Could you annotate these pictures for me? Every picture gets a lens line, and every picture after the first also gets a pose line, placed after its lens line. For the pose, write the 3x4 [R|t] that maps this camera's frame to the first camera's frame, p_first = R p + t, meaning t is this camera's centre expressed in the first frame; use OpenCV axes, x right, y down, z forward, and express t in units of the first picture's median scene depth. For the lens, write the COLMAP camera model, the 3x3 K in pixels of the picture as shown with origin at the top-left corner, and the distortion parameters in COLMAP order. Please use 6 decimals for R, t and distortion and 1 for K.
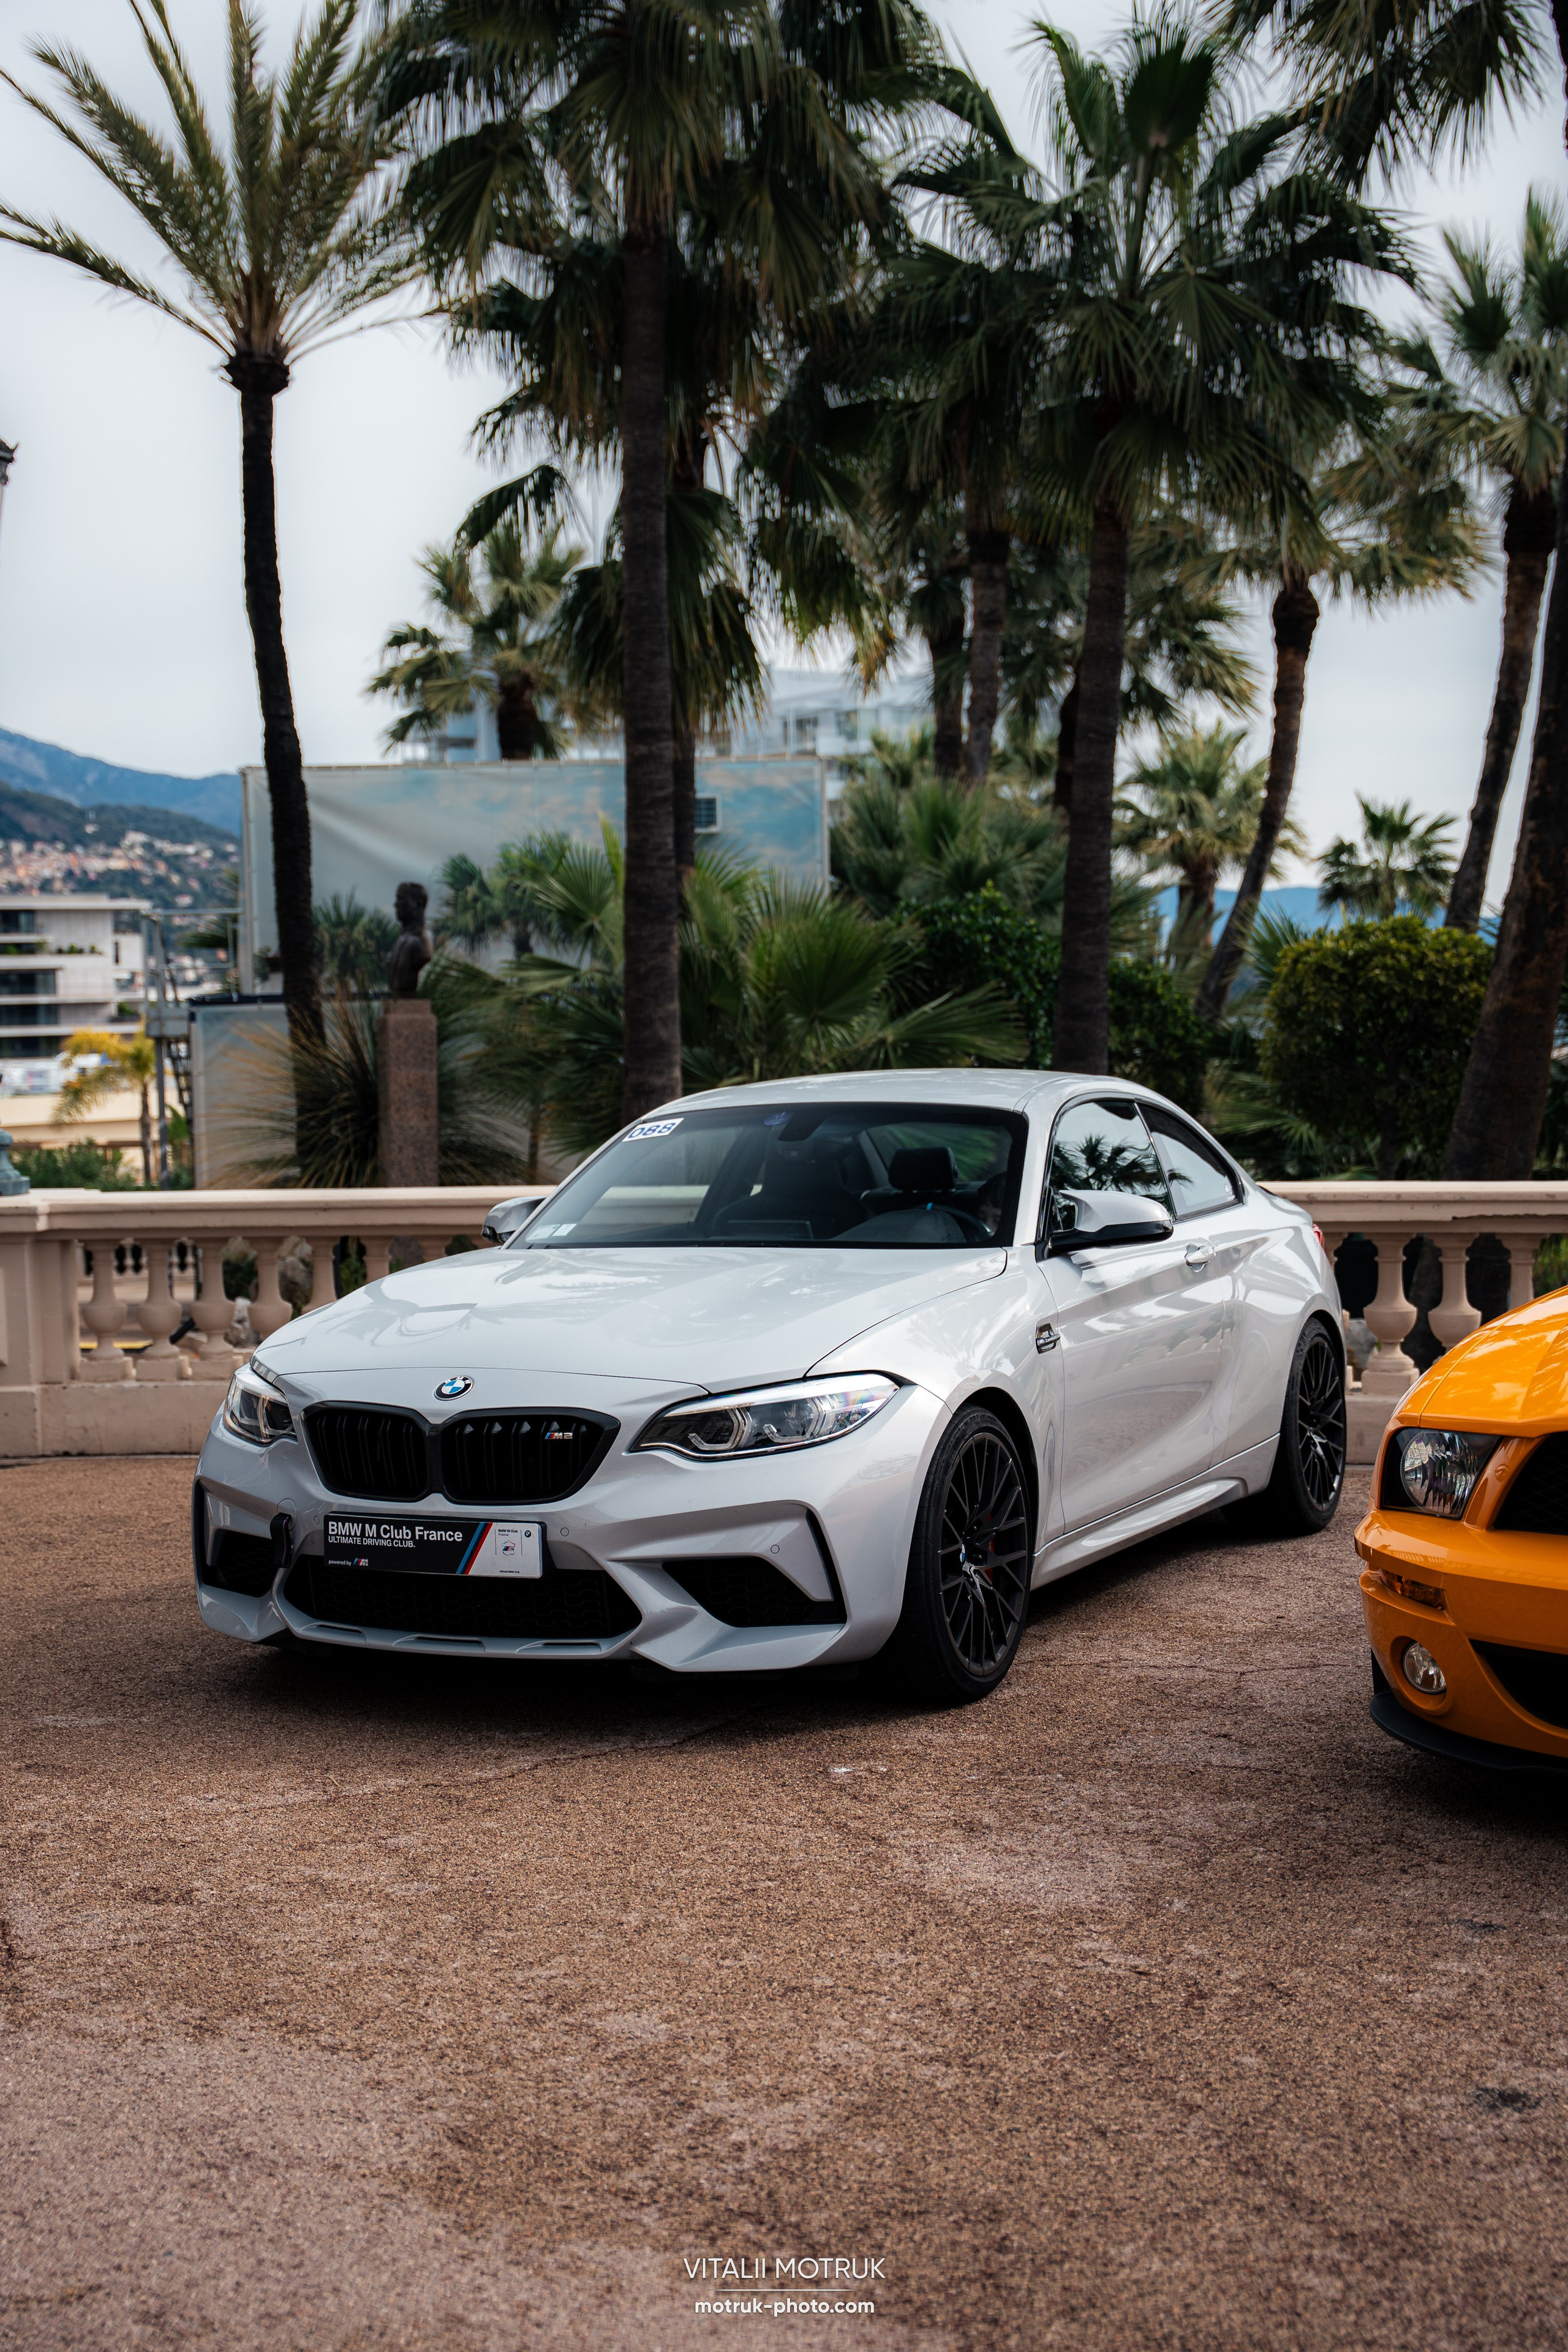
lens RADIAL K [[2869.7, 0, 773.0], [0, 2869.7, 1190.2], [0, 0, 1]] dist [0.021494, 0.045544]
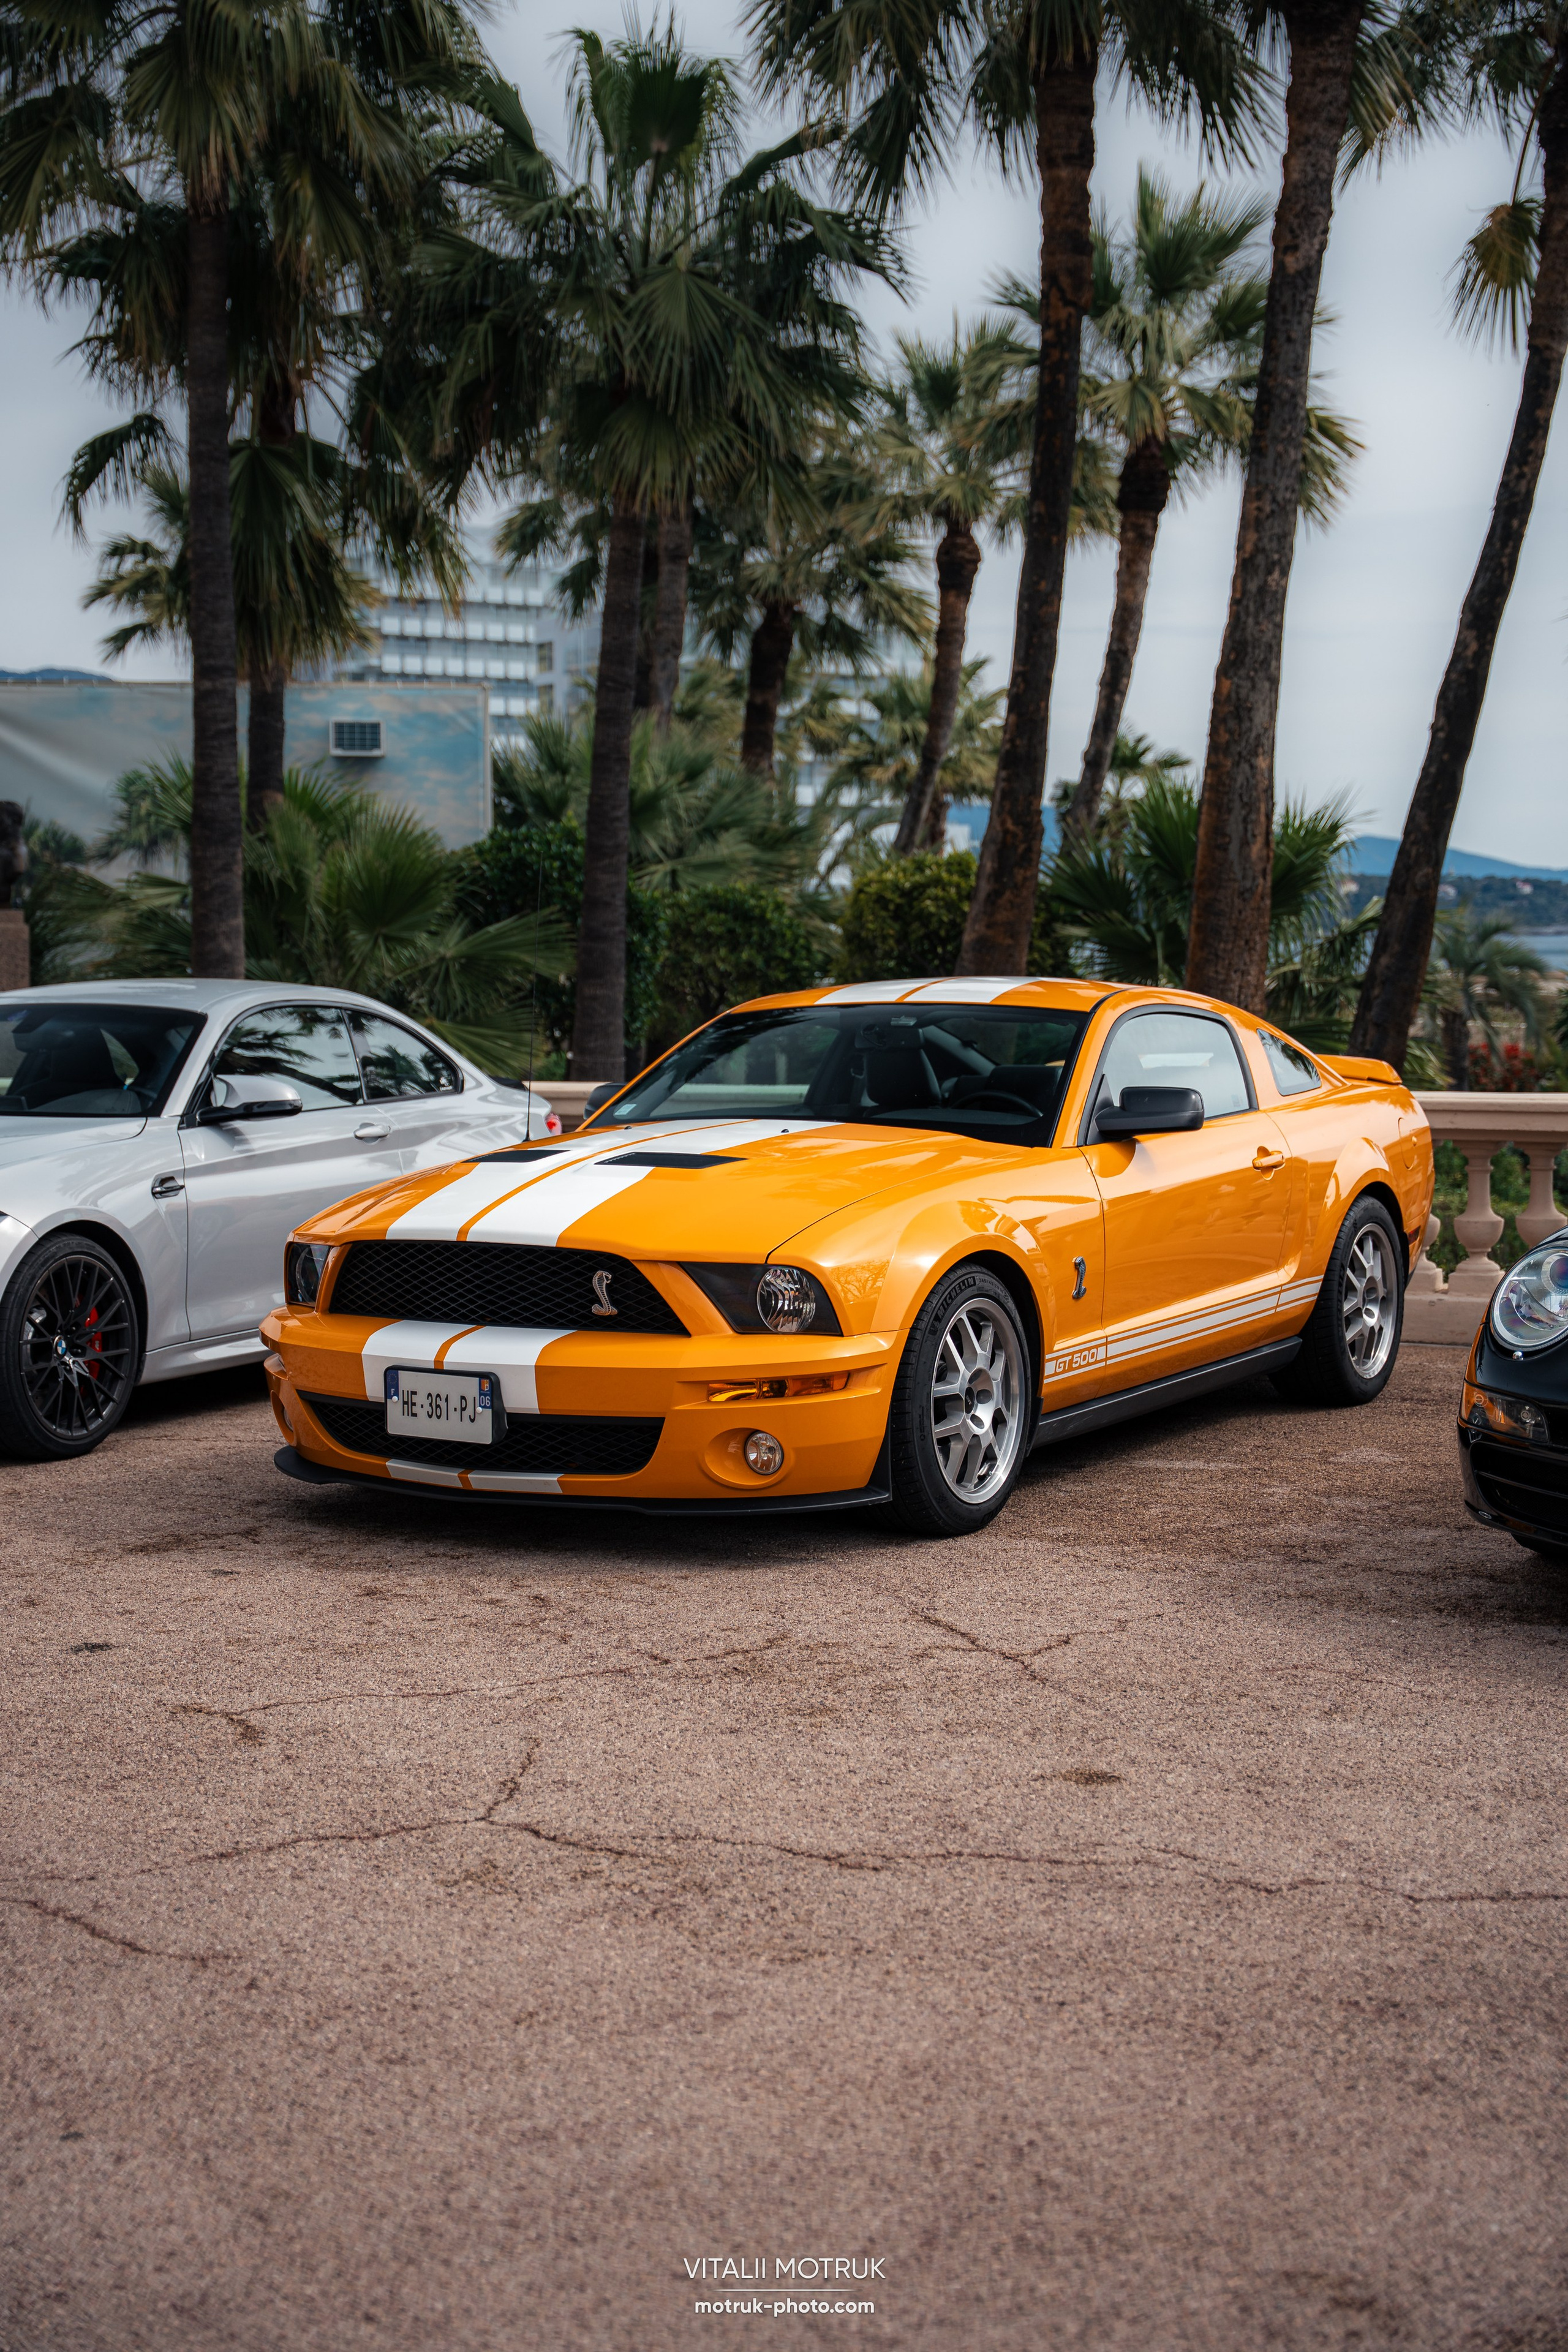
lens RADIAL K [[2902.9, 0, 799.9], [0, 2902.9, 1162.5], [0, 0, 1]] dist [0.016402, 0.369259]
pose [[0.997450, 0.013021, 0.070172, 0.218495], [-0.014272, 0.999747, 0.017358, 0.010381], [-0.069929, -0.018315, 0.997384, -0.243756]]
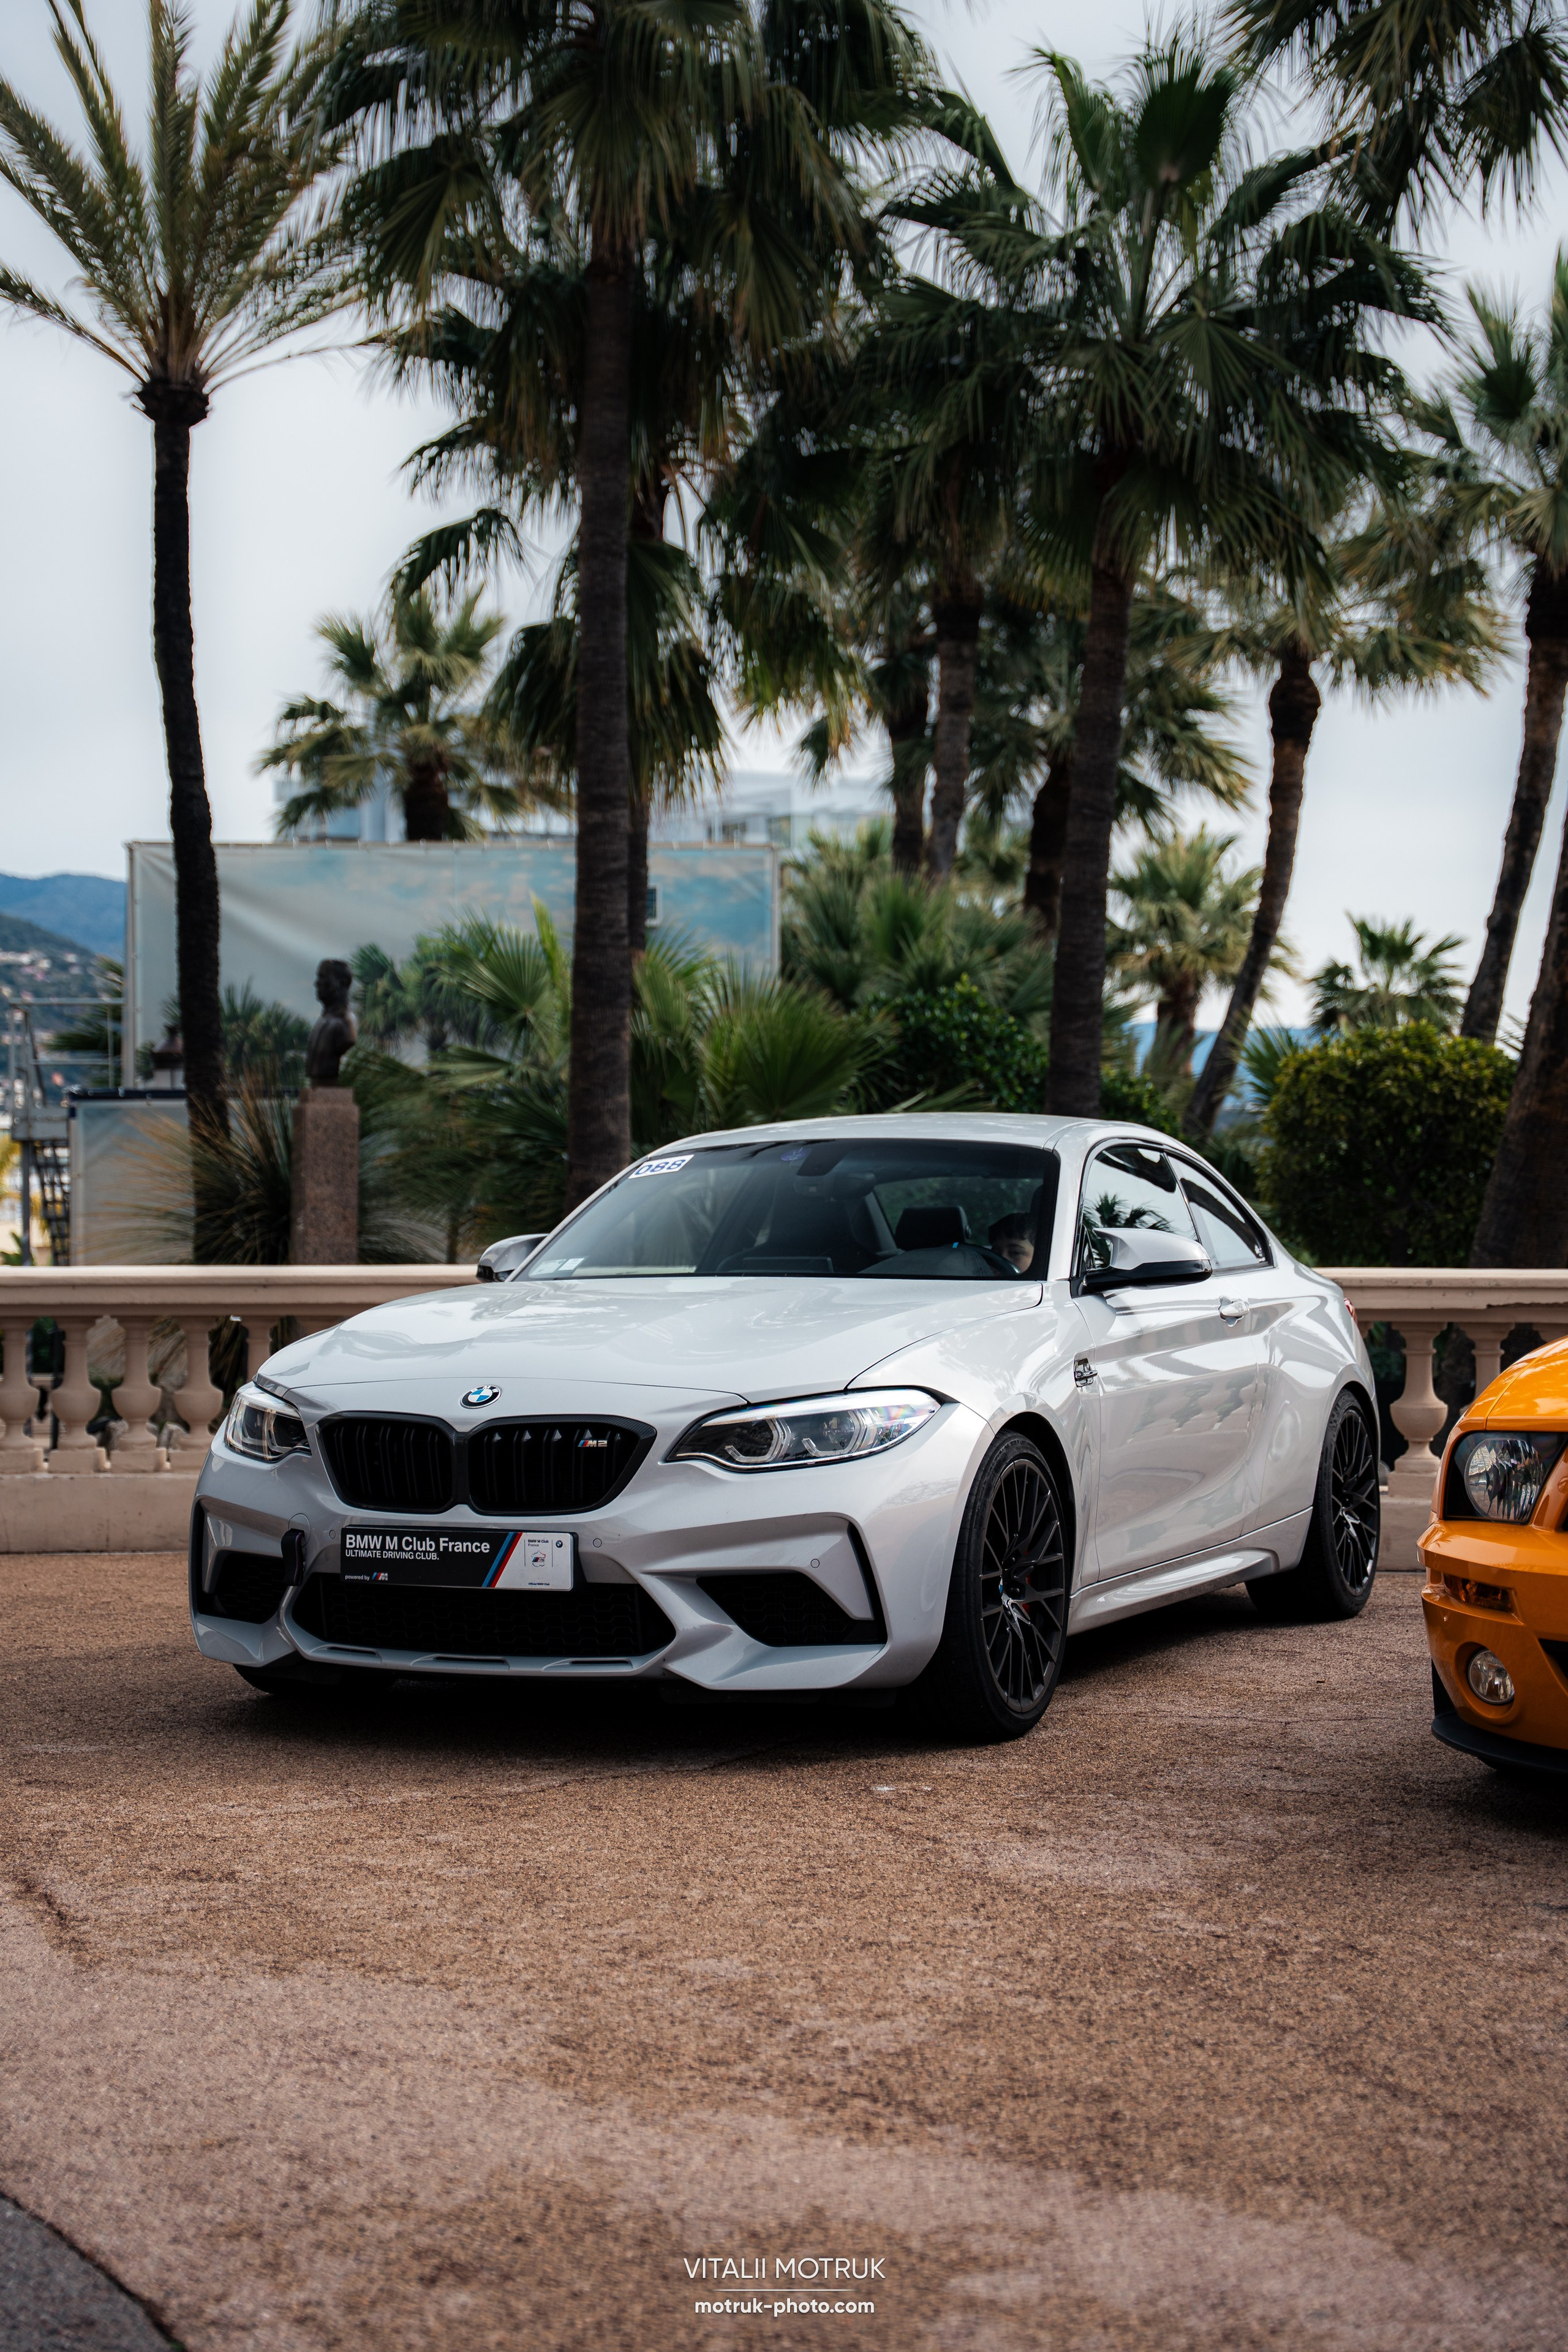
lens RADIAL K [[3247.1, 0, 784.0], [0, 3247.1, 1176.0], [0, 0, 1]] dist [0.095818, 0.031163]
pose [[0.999383, 0.019174, 0.029442, -0.029279], [-0.017520, 0.998307, -0.055455, 0.036537], [-0.030455, 0.054905, 0.998027, -0.066249]]
